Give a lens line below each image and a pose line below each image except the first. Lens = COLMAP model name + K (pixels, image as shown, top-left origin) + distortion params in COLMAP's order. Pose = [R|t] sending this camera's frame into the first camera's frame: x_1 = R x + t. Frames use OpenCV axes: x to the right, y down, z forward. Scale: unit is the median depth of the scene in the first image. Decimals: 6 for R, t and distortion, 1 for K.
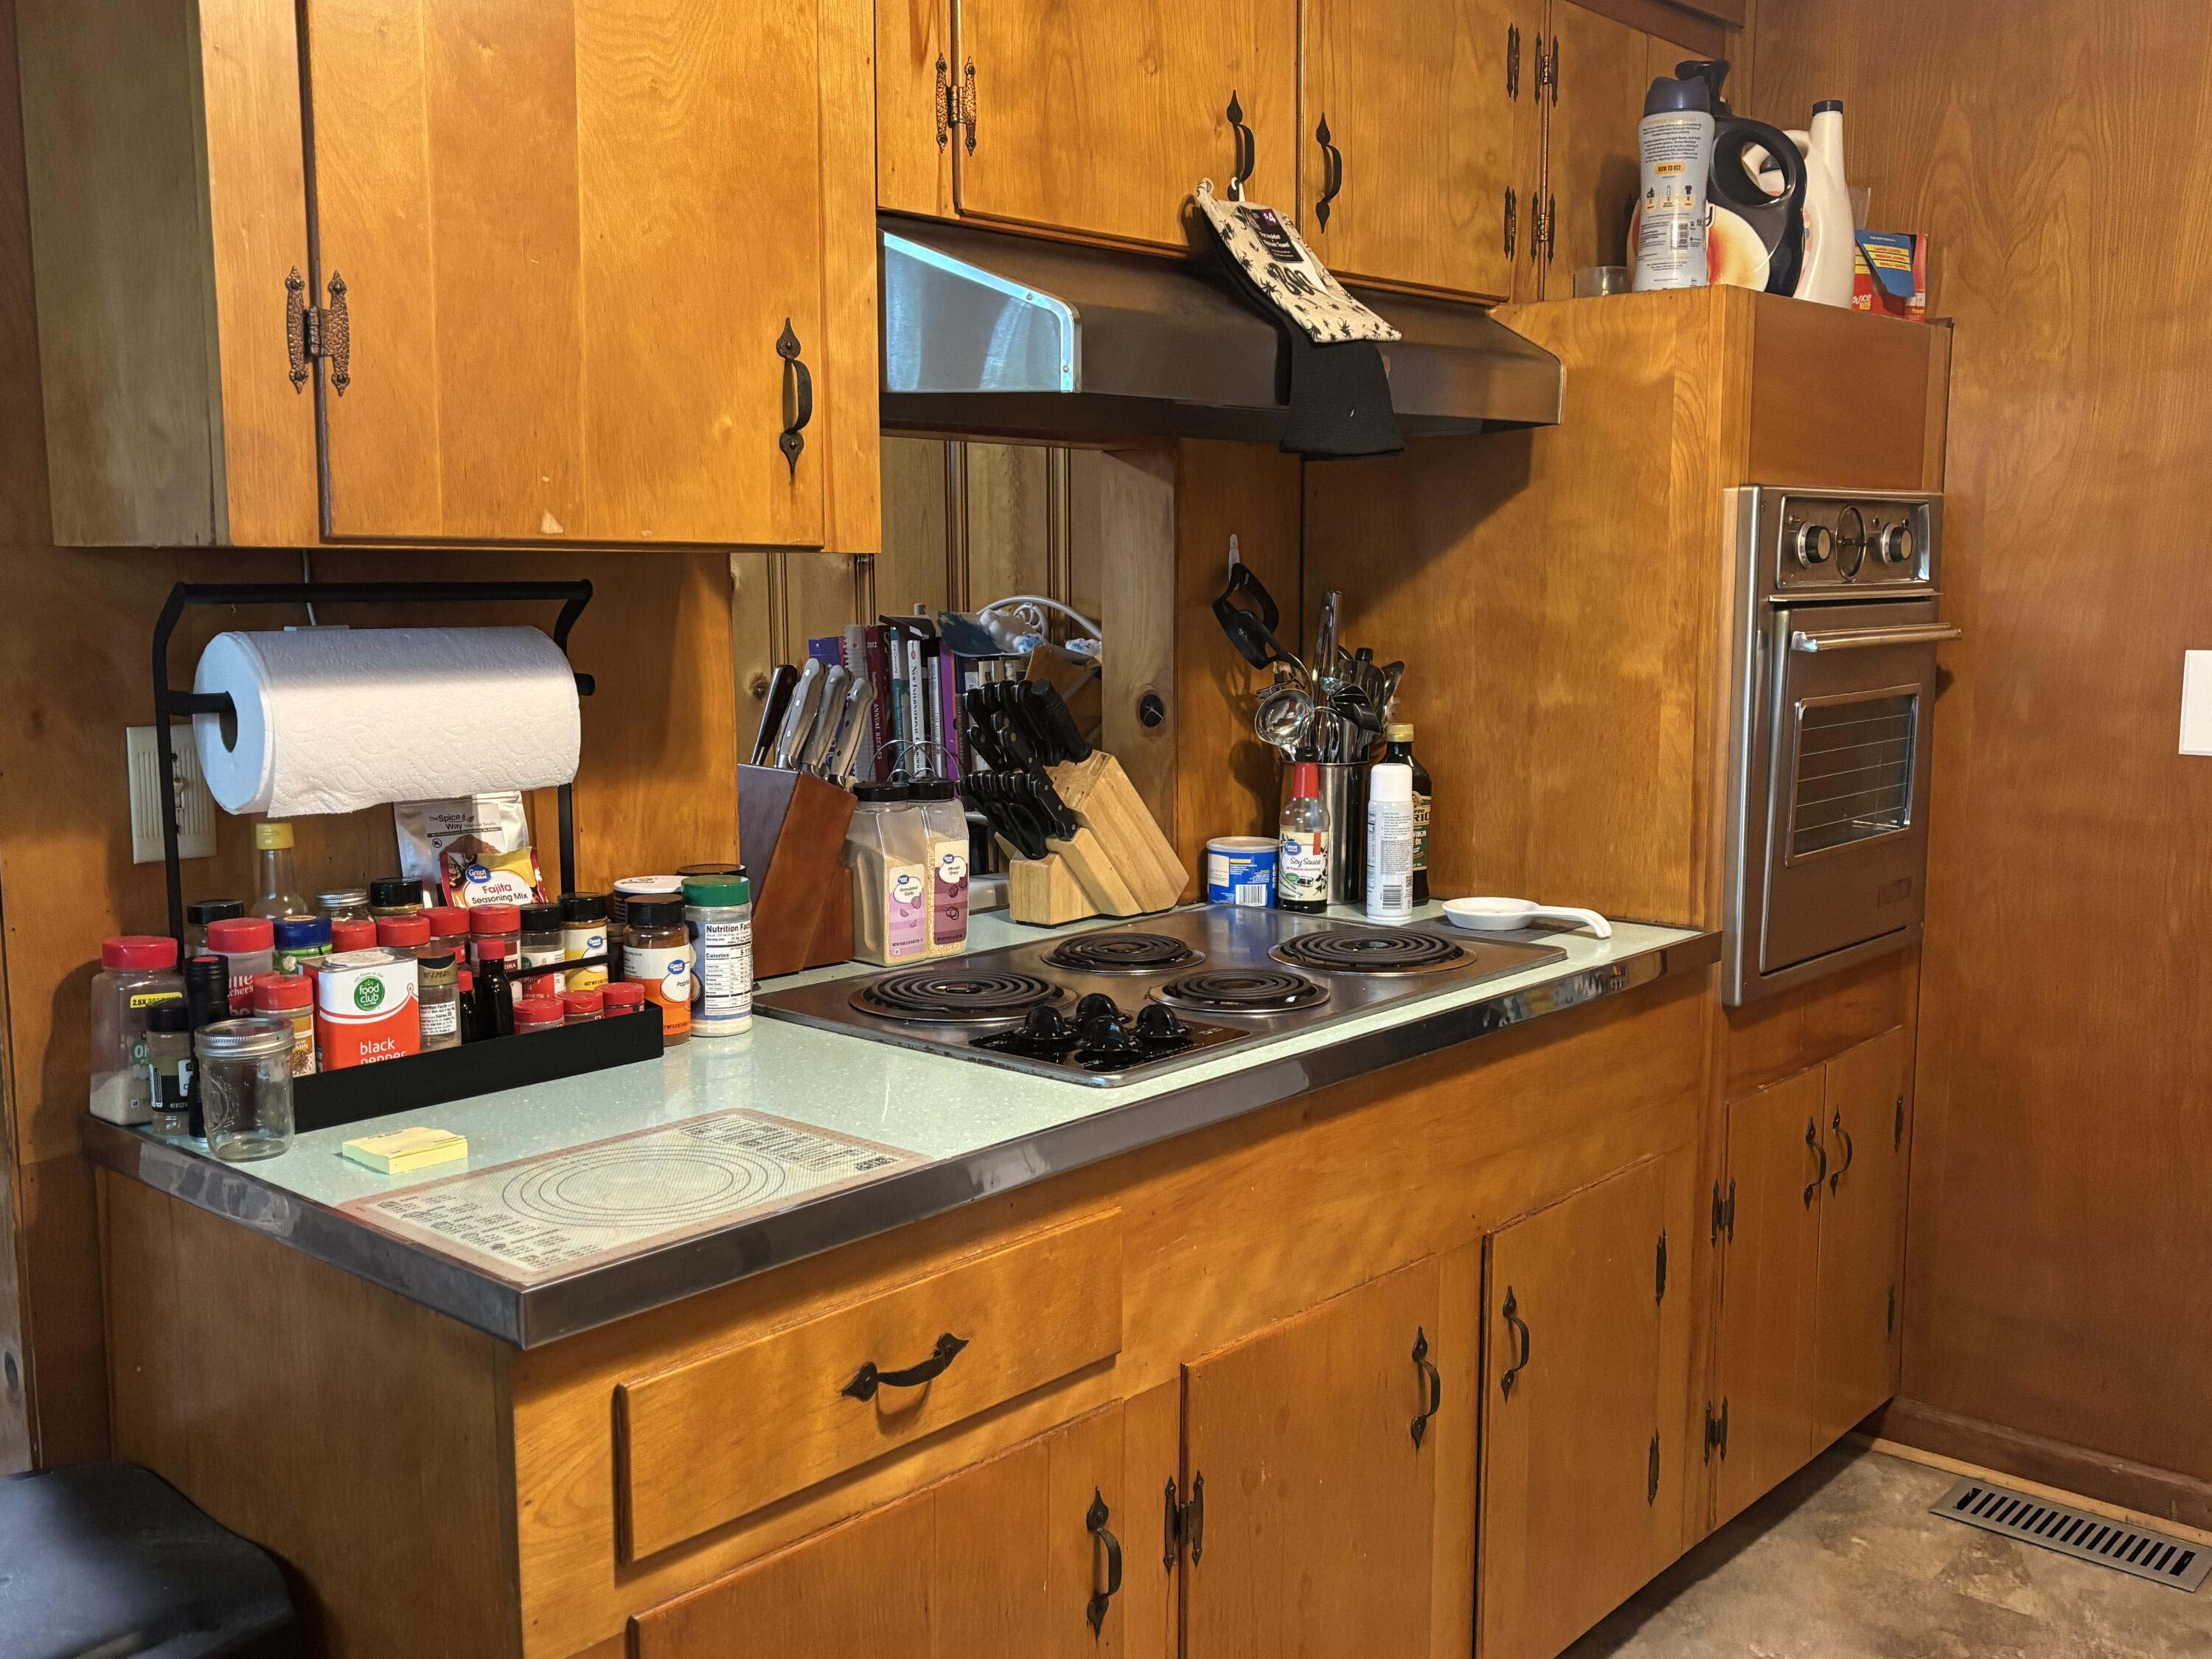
lens RADIAL K [[2110.9, 0, 1104.1], [0, 2110.9, 827.1], [0, 0, 1]] dist [0.027425, 0.016973]
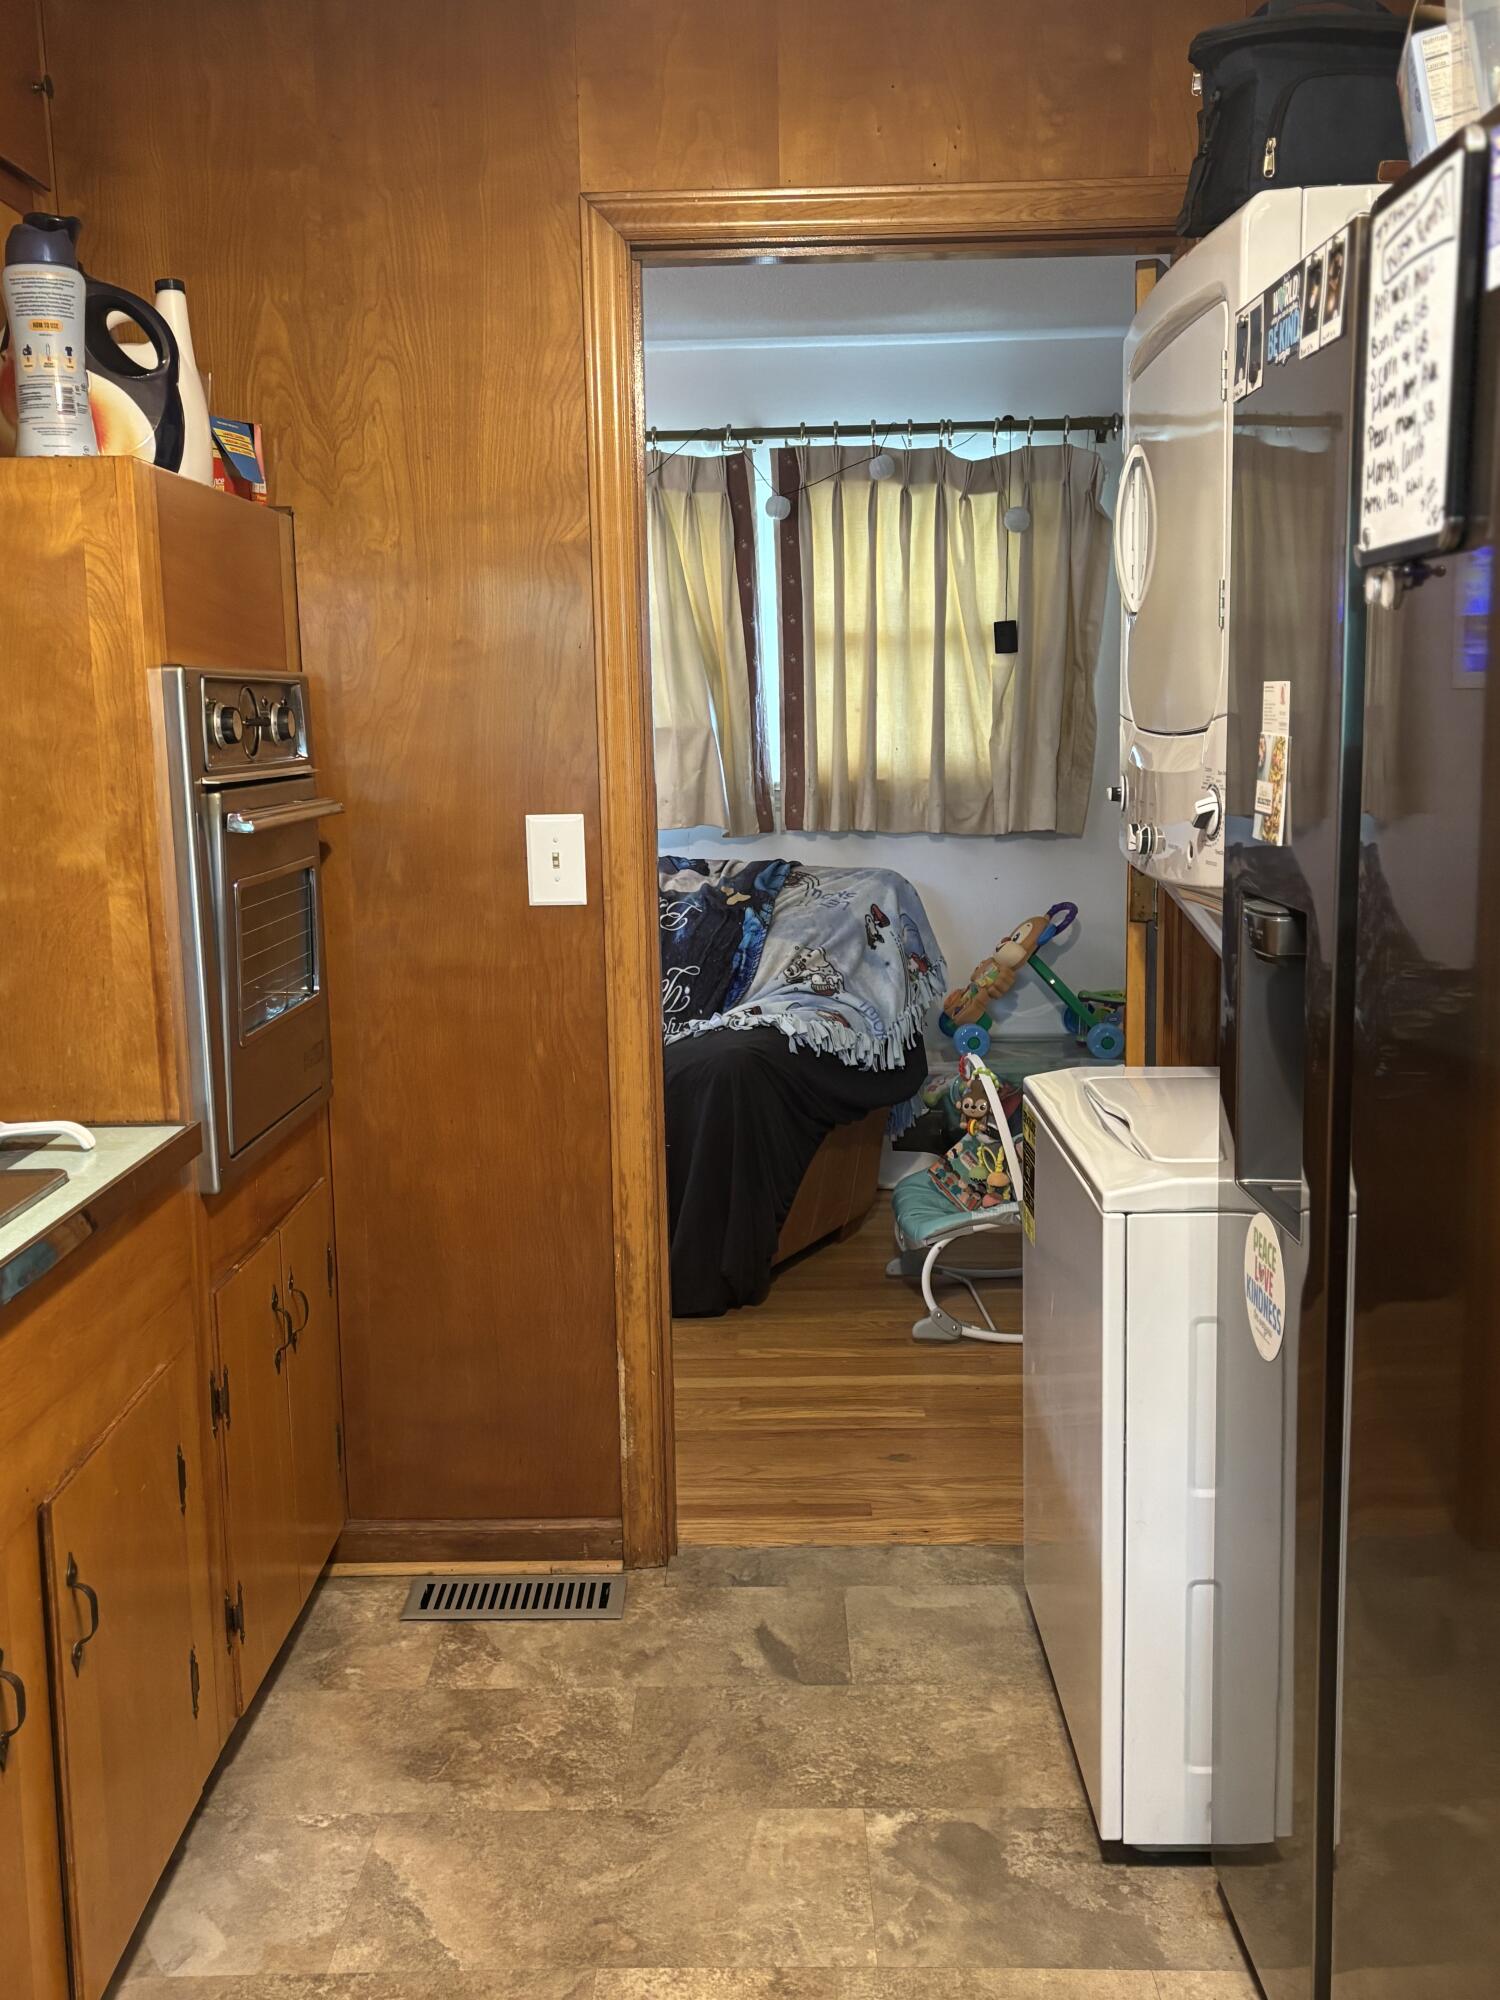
lens RADIAL K [[1908.6, 0, 747.2], [0, 1908.6, 1008.1], [0, 0, 1]] dist [0.027425, 0.016973]
pose [[0.761660, -0.110348, 0.638512, -0.070949], [0.096760, 0.993713, 0.056313, -0.026969], [-0.640712, 0.018891, 0.767549, 0.146009]]
